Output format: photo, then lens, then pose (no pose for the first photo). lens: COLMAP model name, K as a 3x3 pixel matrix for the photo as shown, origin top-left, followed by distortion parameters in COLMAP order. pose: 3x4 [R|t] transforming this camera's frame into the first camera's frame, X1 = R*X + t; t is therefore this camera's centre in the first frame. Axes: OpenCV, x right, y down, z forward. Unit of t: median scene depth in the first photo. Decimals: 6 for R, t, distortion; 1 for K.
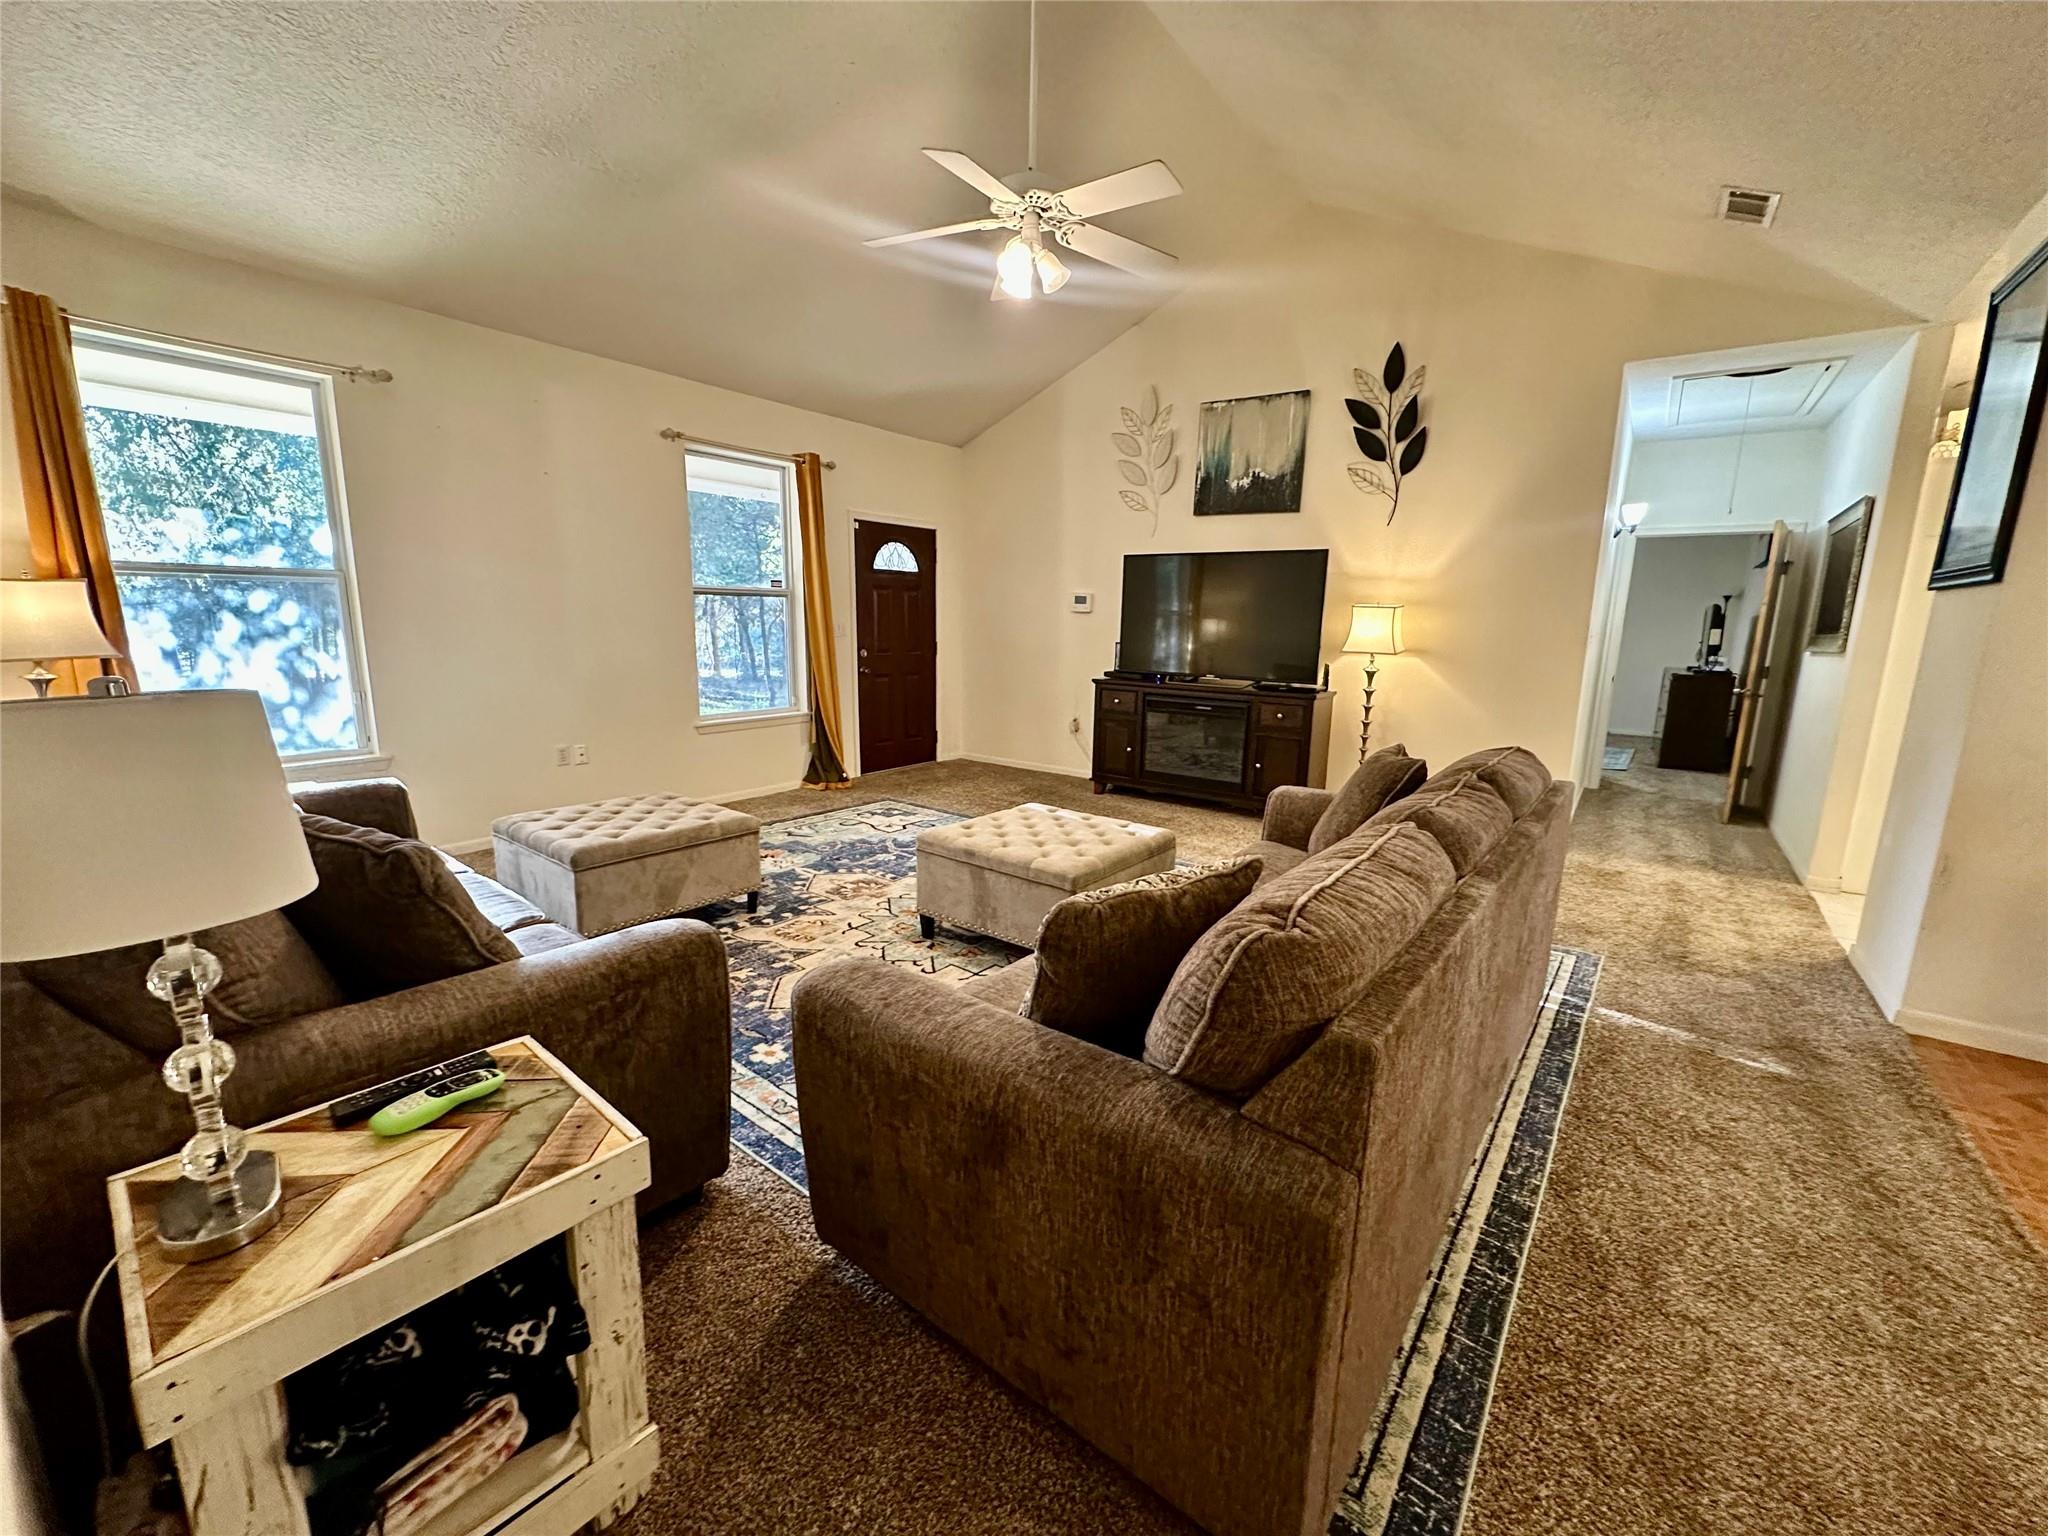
lens RADIAL K [[817.4, 0, 1027.0], [0, 817.4, 768.0], [0, 0, 1]] dist [-0.003846, 0.000643]
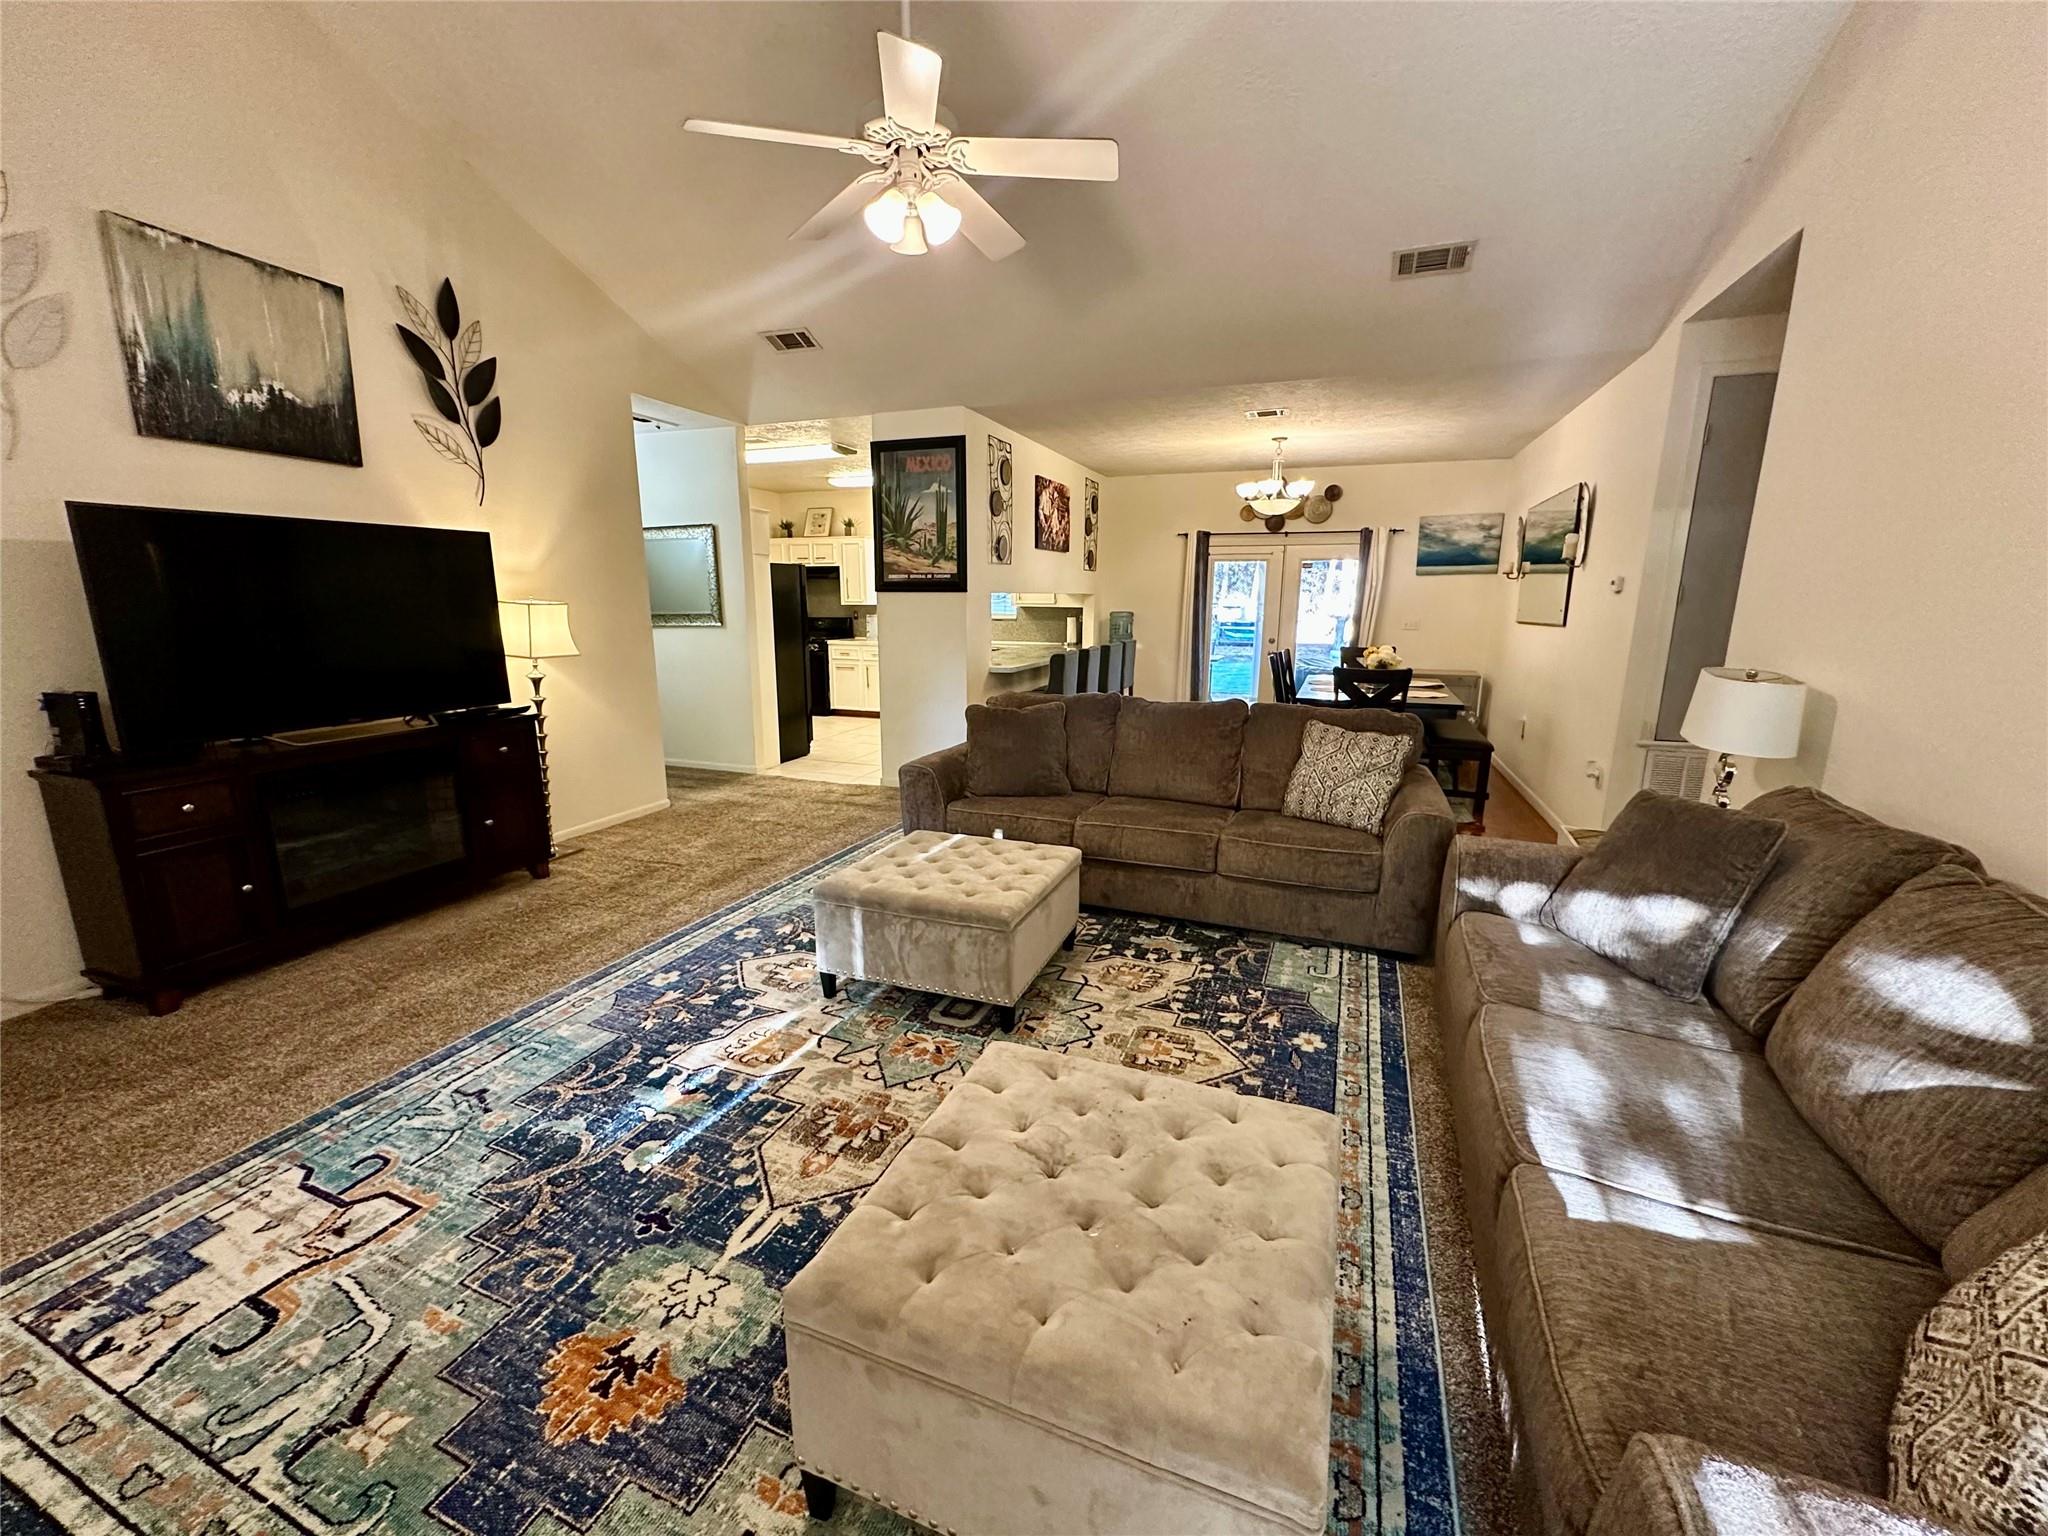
lens RADIAL K [[817.4, 0, 1021.5], [0, 817.4, 767.5], [0, 0, 1]] dist [-0.003846, 0.000643]
pose [[-0.280902, -0.219121, 0.934387, -0.576864], [0.169307, 0.947005, 0.272978, -0.184343], [-0.944685, 0.234878, -0.228917, 0.761373]]
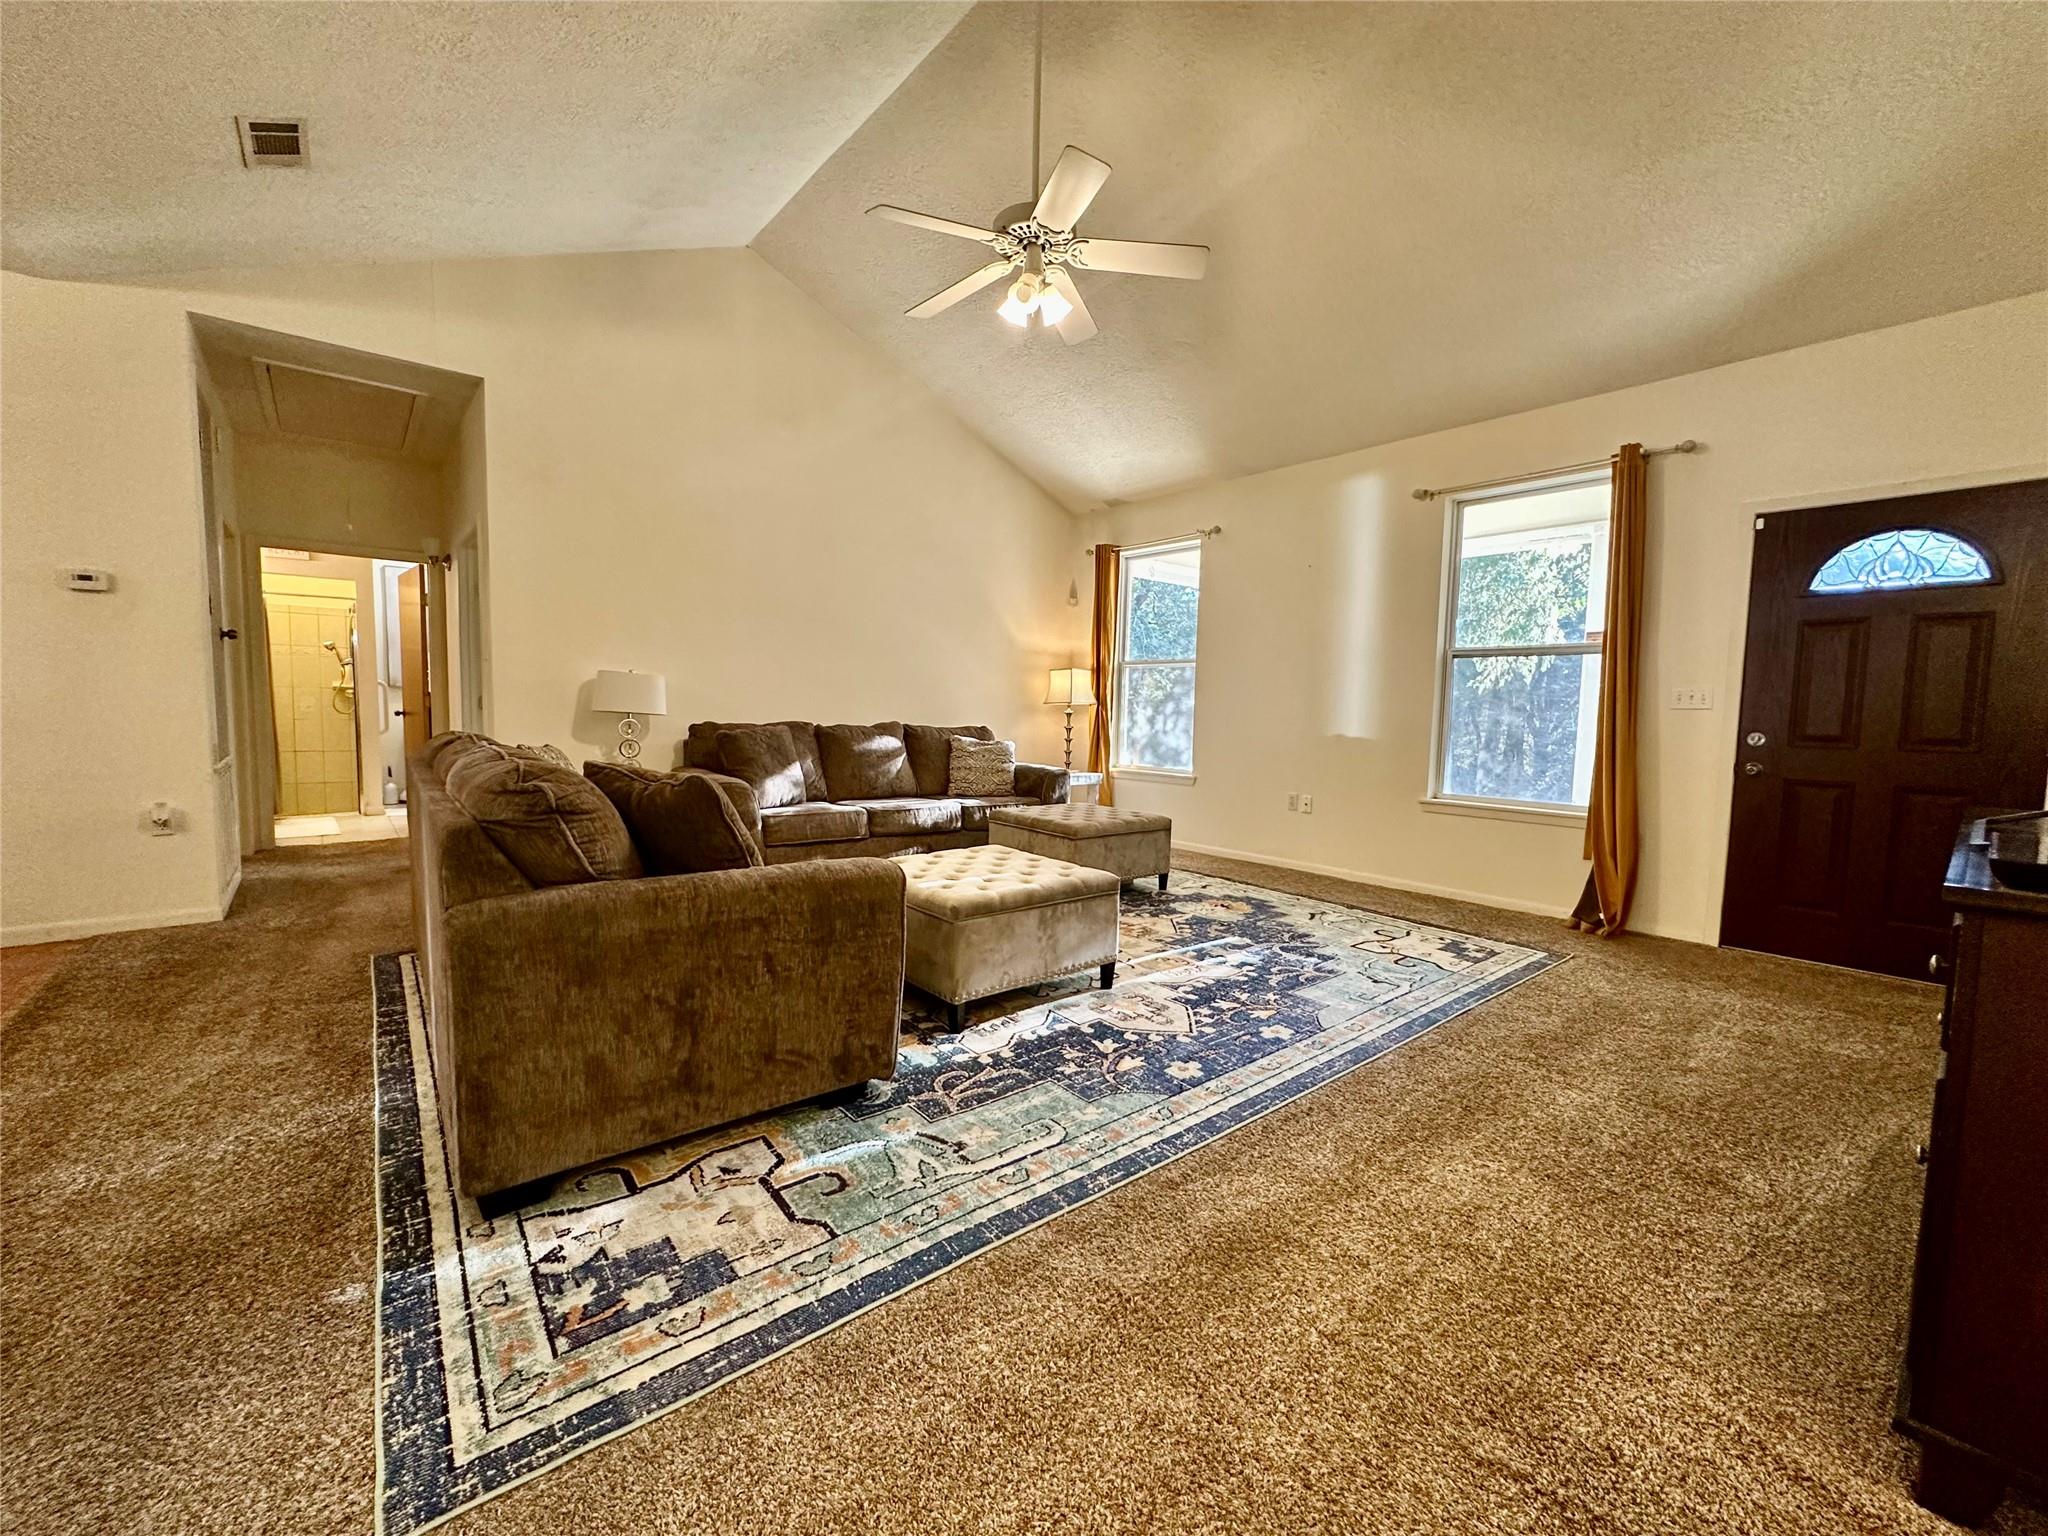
lens RADIAL K [[817.4, 0, 1018.0], [0, 817.4, 764.4], [0, 0, 1]] dist [-0.003846, 0.000643]
pose [[-0.226185, 0.046164, -0.972990, 0.631538], [-0.203840, 0.974517, 0.093622, -0.093296], [0.952518, 0.219510, -0.211011, 0.827928]]
